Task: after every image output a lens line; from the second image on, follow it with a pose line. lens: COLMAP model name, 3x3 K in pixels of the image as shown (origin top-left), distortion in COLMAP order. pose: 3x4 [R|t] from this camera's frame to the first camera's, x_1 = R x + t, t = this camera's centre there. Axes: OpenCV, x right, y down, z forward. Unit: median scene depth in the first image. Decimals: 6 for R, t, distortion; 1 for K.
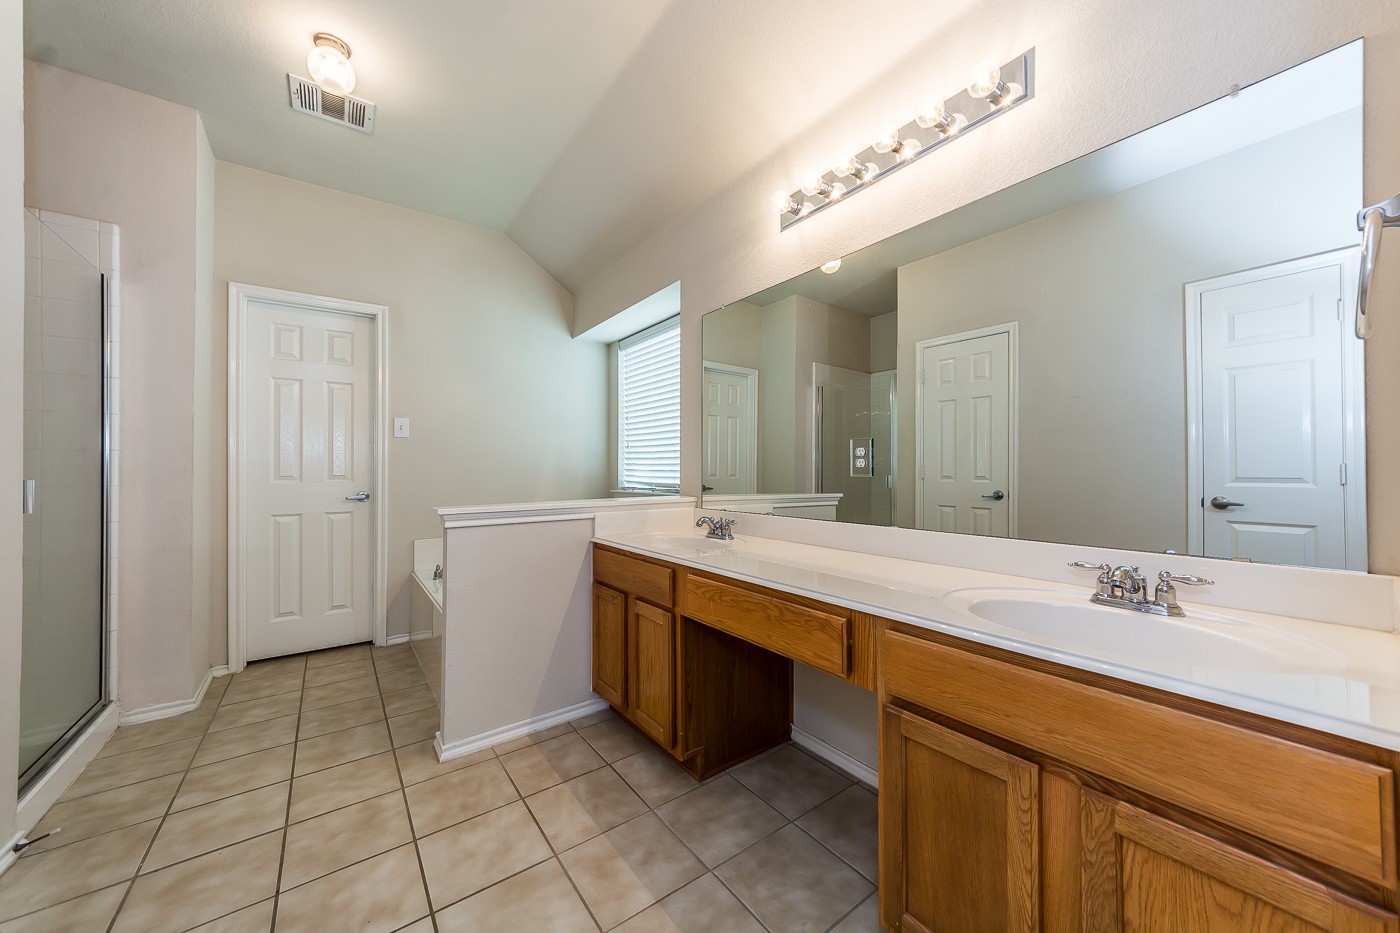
lens RADIAL K [[508.2, 0, 706.1], [0, 508.2, 465.0], [0, 0, 1]] dist [0.001411, 0.000010]
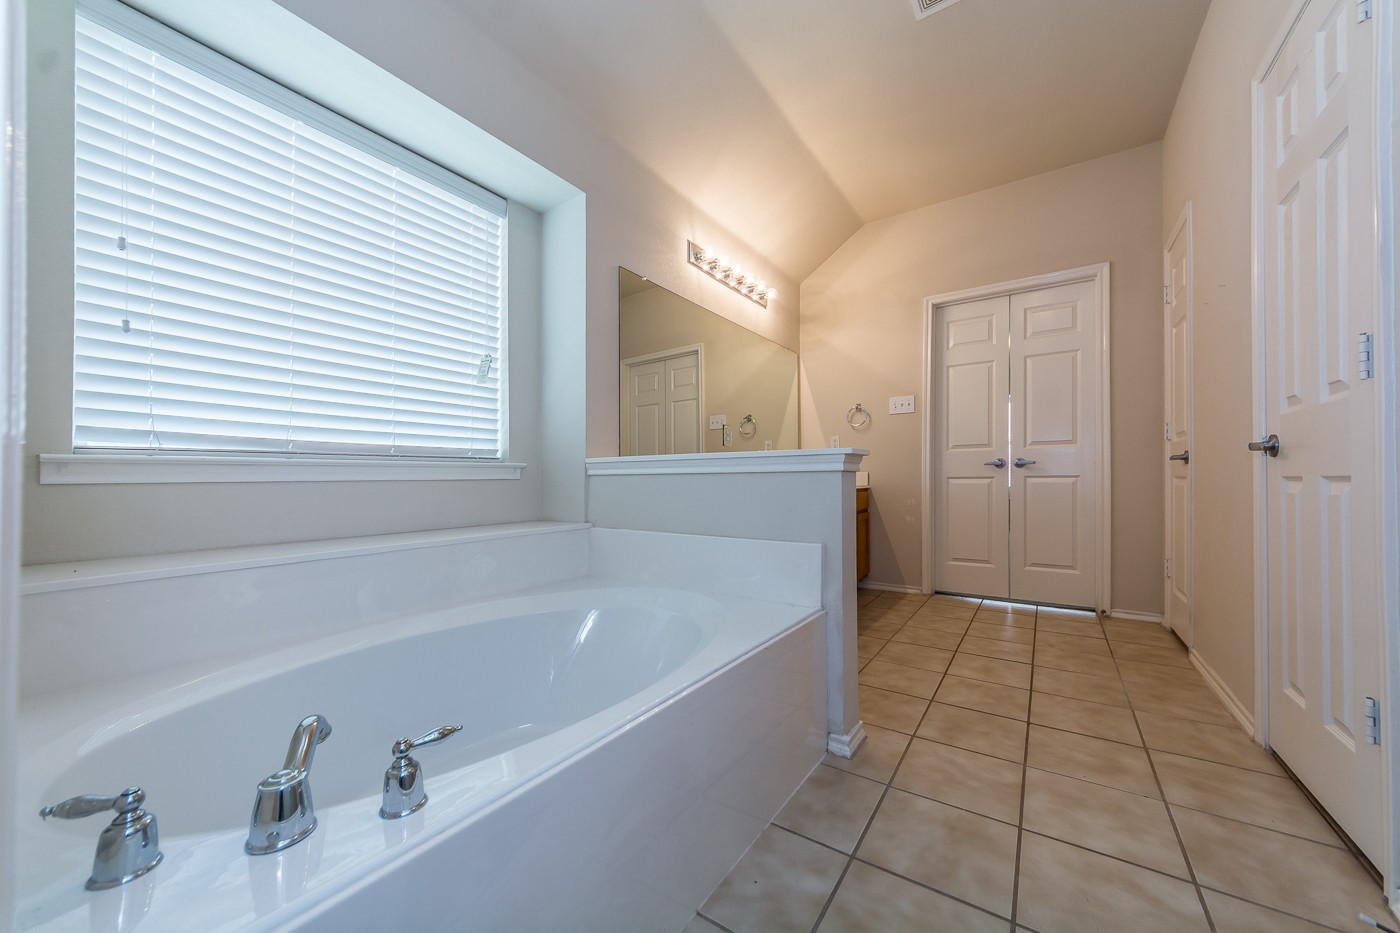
lens RADIAL K [[498.2, 0, 705.8], [0, 498.2, 465.5], [0, 0, 1]] dist [0.014896, -0.009819]
pose [[-0.326266, 0.020056, 0.945065, -1.449375], [0.001851, 0.999787, -0.020578, 0.154816], [-0.945276, -0.004964, -0.326234, 1.778594]]
